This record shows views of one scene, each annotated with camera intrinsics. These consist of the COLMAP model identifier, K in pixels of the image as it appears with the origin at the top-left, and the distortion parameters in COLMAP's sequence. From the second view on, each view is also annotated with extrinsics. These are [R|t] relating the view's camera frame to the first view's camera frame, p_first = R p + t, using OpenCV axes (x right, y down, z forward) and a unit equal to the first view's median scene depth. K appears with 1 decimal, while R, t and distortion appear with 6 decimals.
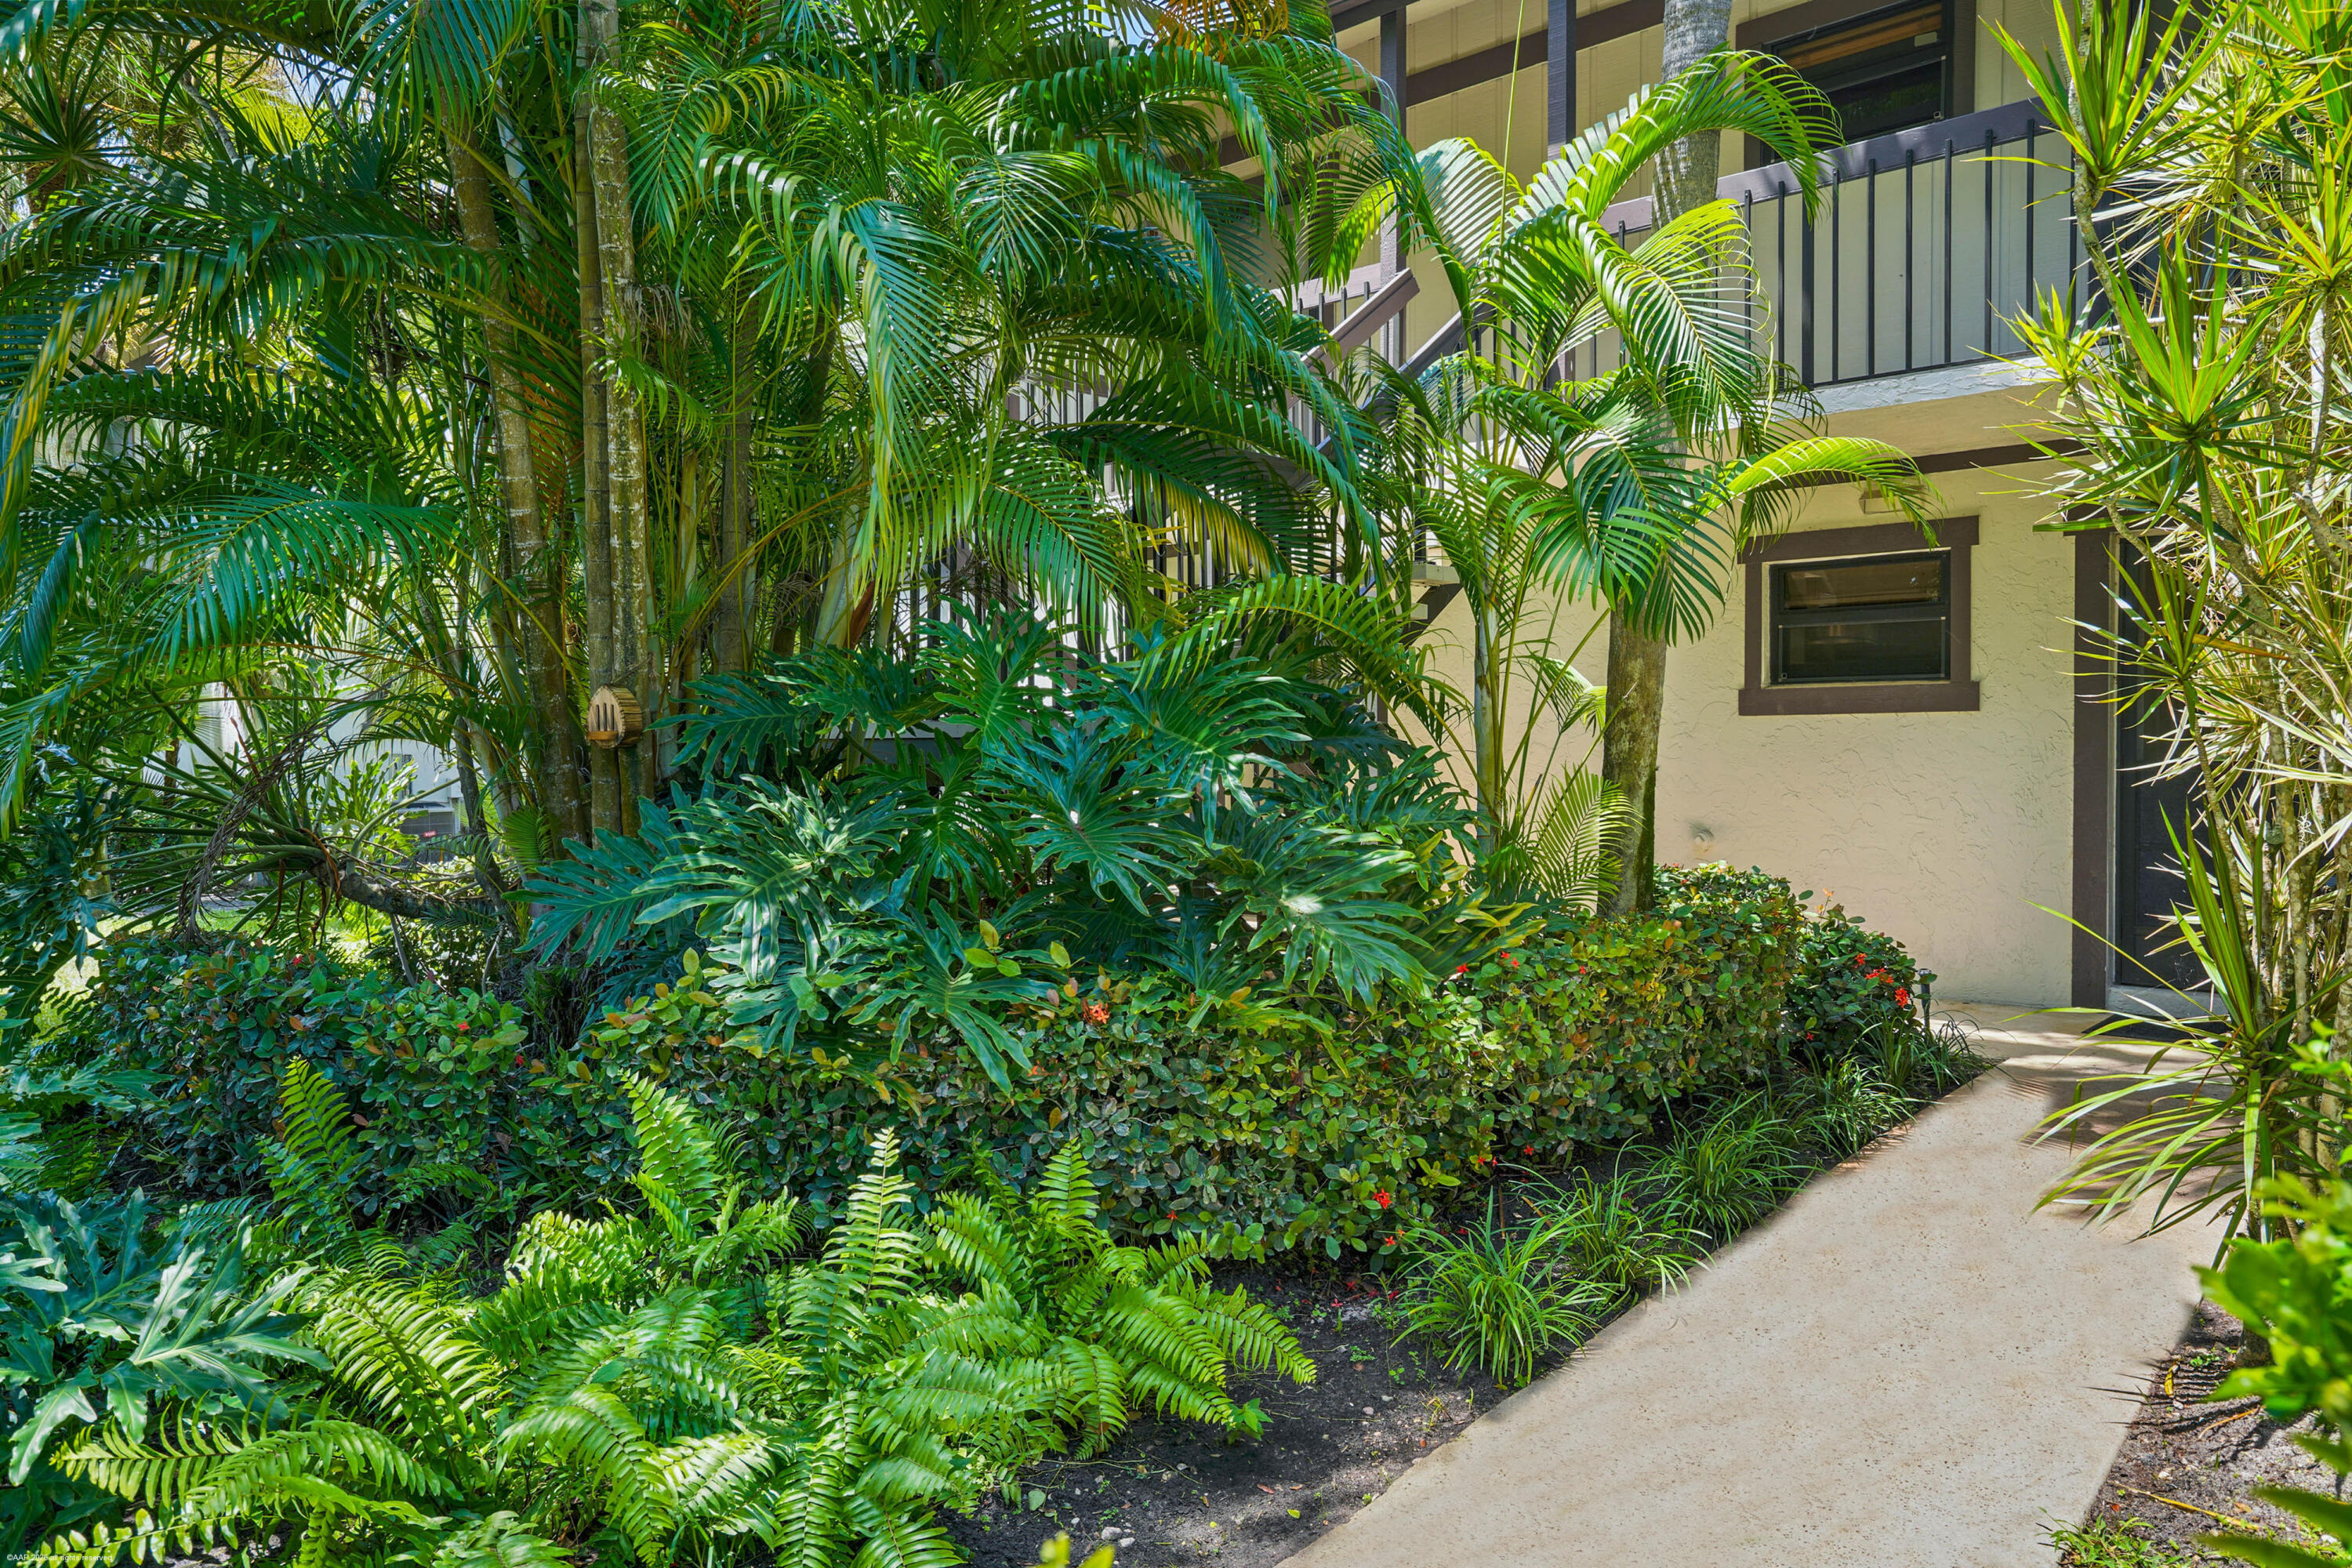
lens RADIAL K [[1605.8, 0, 1178.7], [0, 1605.8, 751.0], [0, 0, 1]] dist [-0.001432, -0.001017]
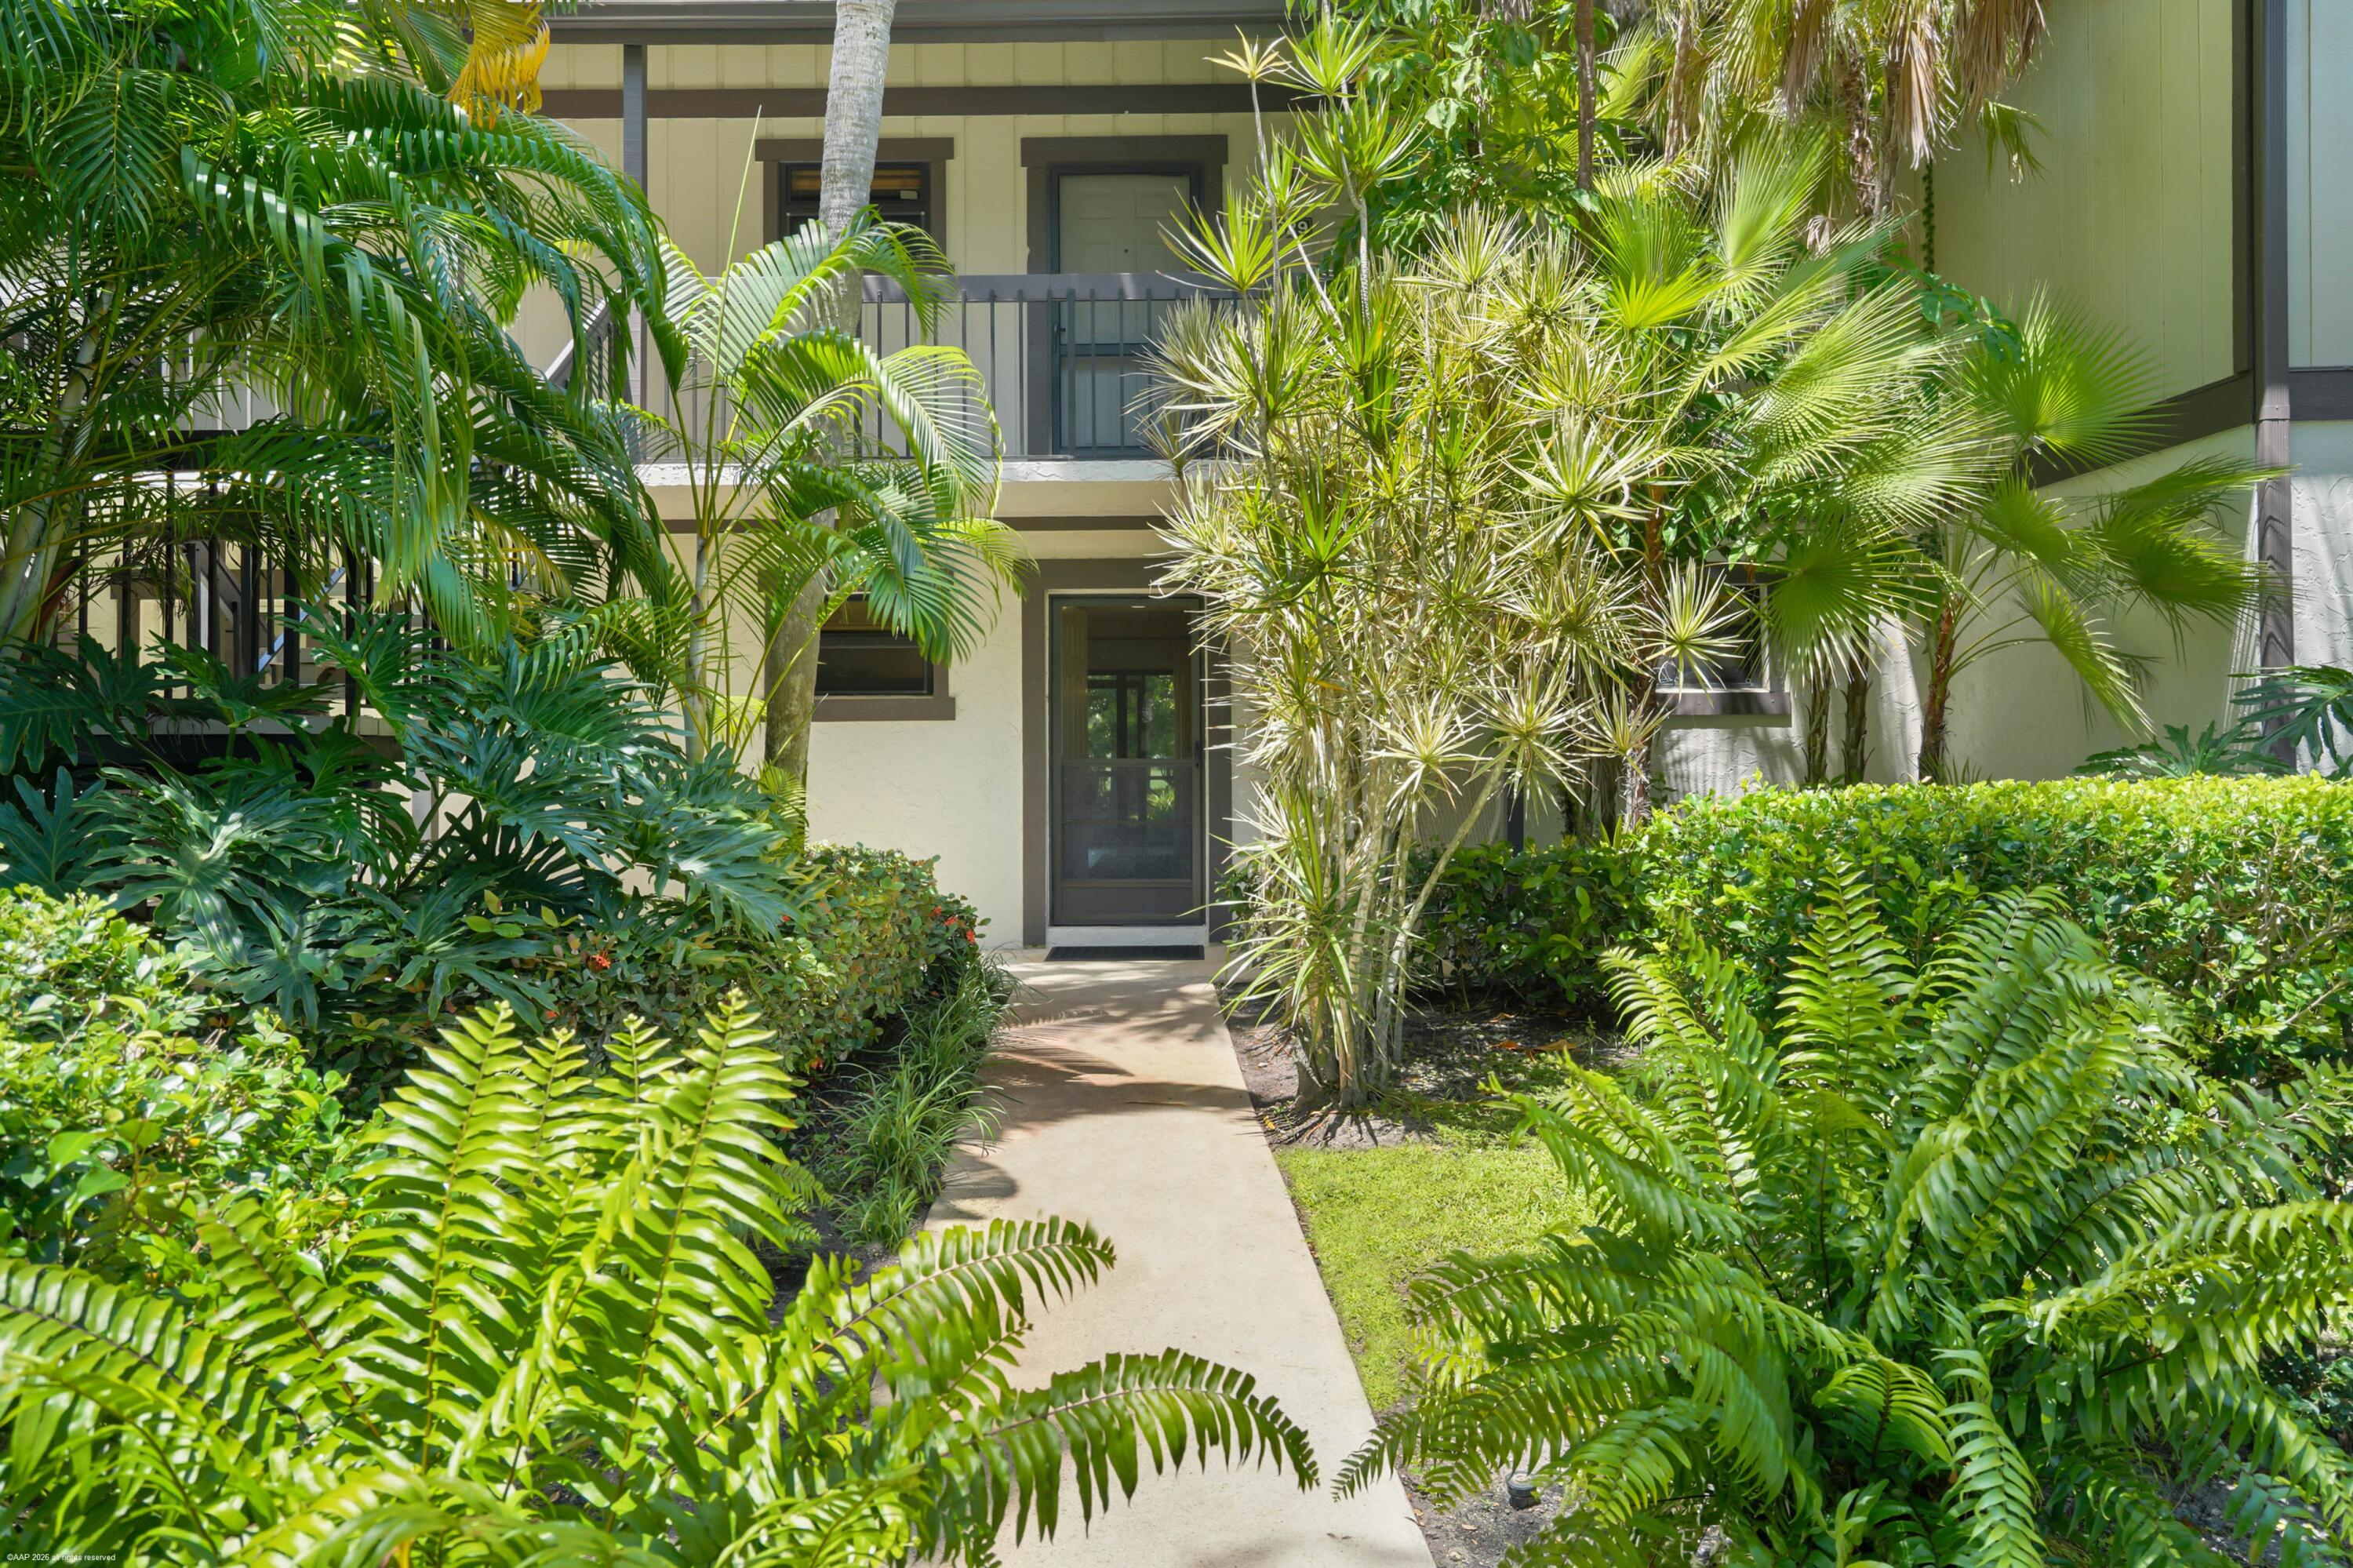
lens RADIAL K [[1606.6, 0, 1179.2], [0, 1606.6, 751.0], [0, 0, 1]] dist [-0.001432, -0.001017]
pose [[0.764129, 0.002626, 0.645058, -0.266558], [-0.000725, 0.999995, -0.003211, 0.004293], [-0.645063, 0.001986, 0.764127, -0.112341]]
